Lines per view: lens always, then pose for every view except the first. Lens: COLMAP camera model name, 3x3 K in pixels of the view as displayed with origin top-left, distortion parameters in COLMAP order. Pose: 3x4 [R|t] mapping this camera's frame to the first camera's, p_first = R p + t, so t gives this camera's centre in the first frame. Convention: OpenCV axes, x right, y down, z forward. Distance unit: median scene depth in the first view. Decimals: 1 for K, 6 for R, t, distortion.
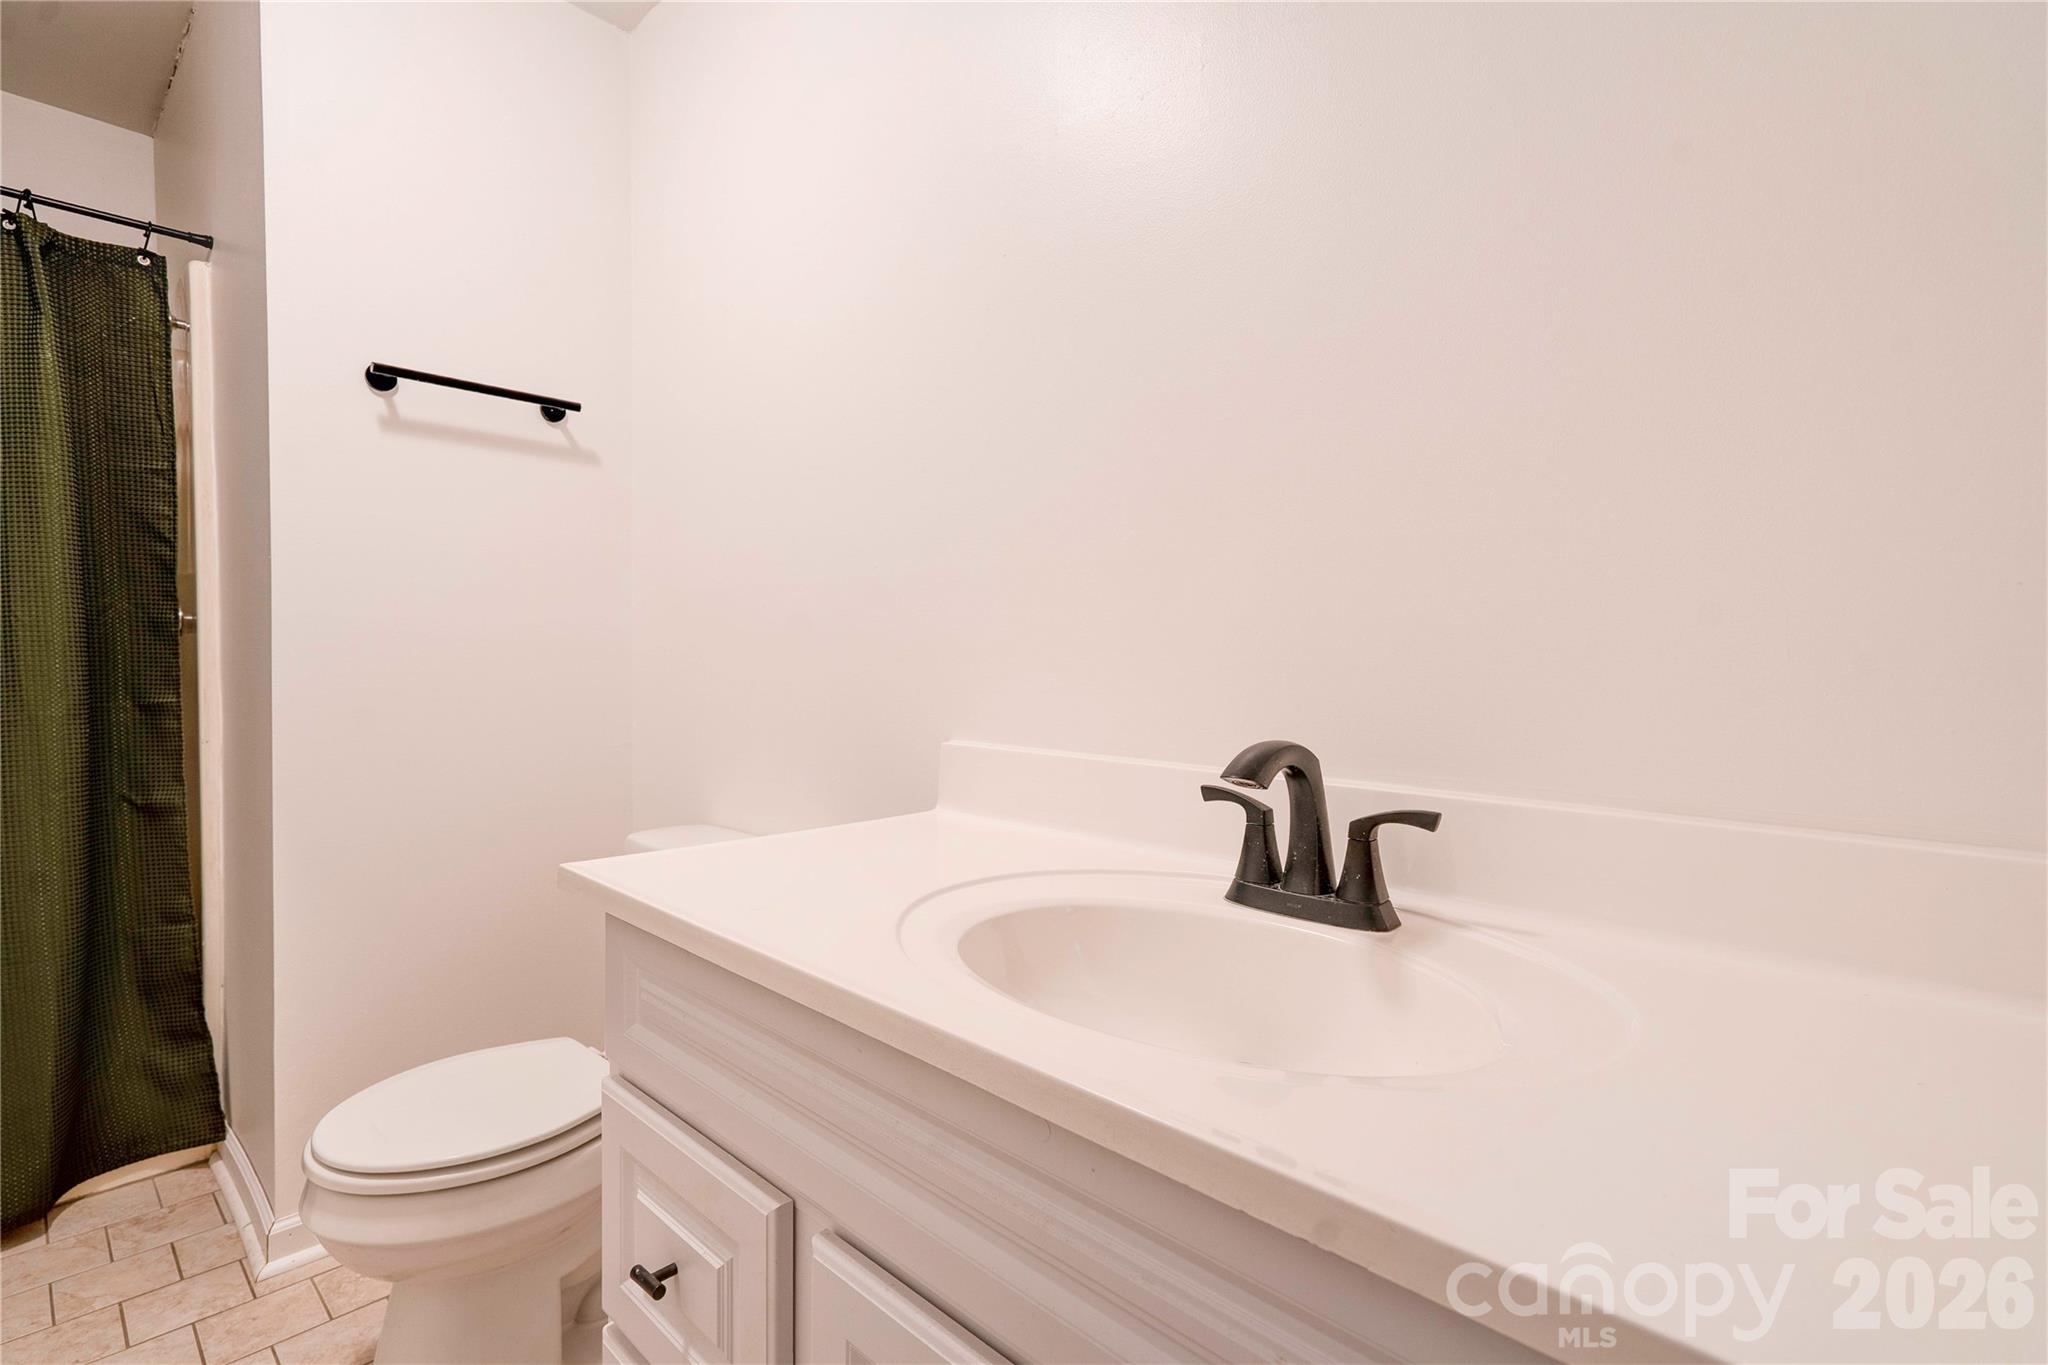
lens RADIAL K [[937.9, 0, 1006.8], [0, 937.9, 673.1], [0, 0, 1]] dist [-0.003076, 0.008896]
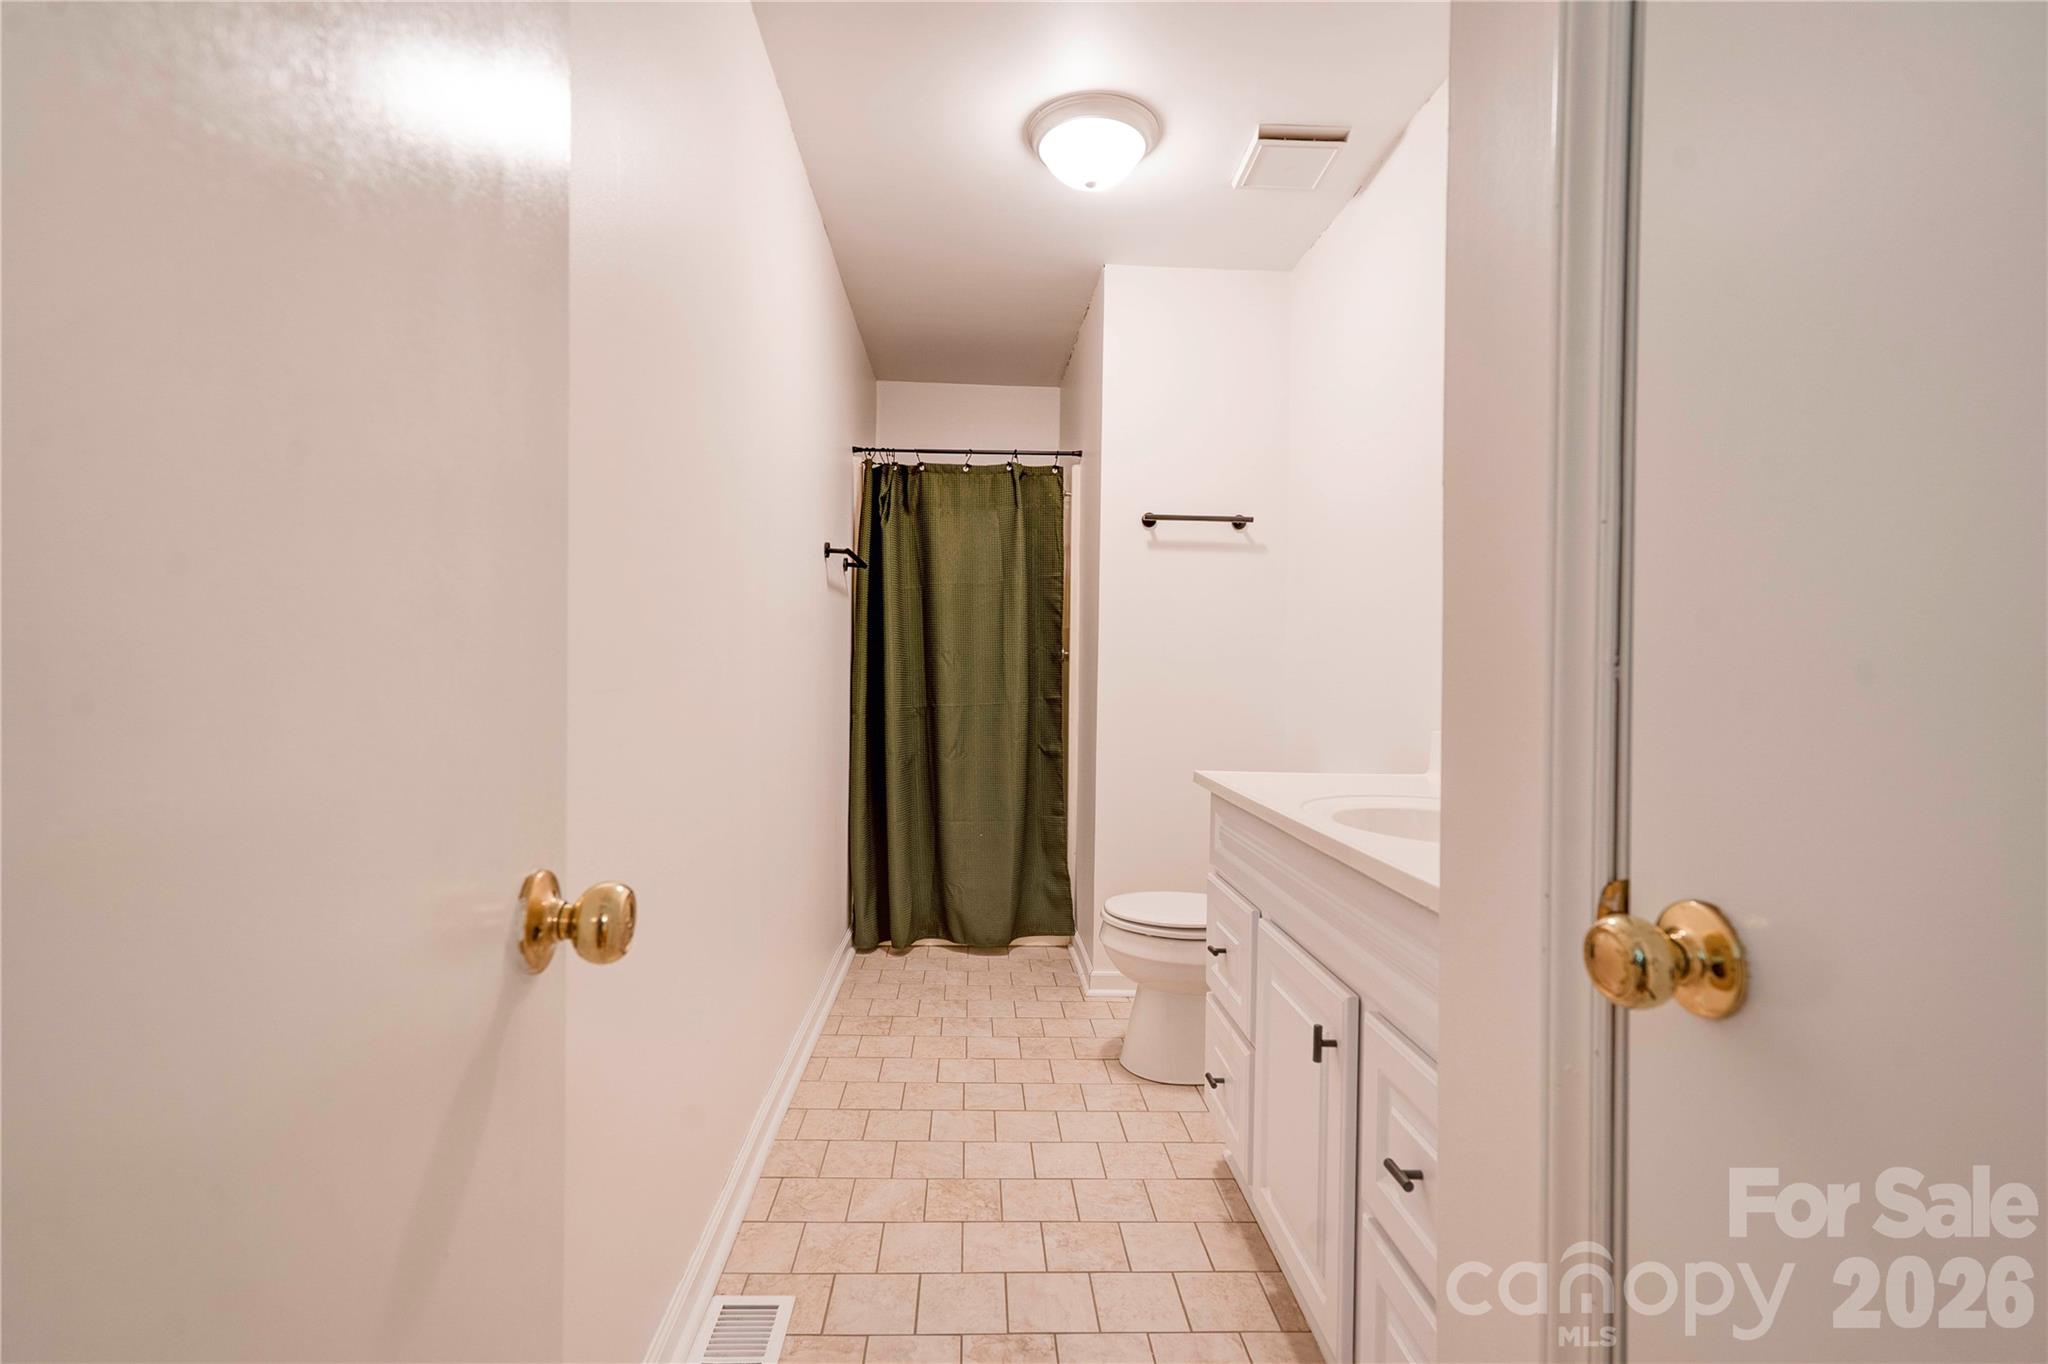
lens RADIAL K [[937.9, 0, 1018.6], [0, 937.9, 678.0], [0, 0, 1]] dist [-0.003076, 0.008896]
pose [[0.720077, 0.008331, -0.693844, 0.372404], [-0.026992, 0.999507, -0.016011, 0.023481], [0.693369, 0.030258, 0.719947, -0.425398]]
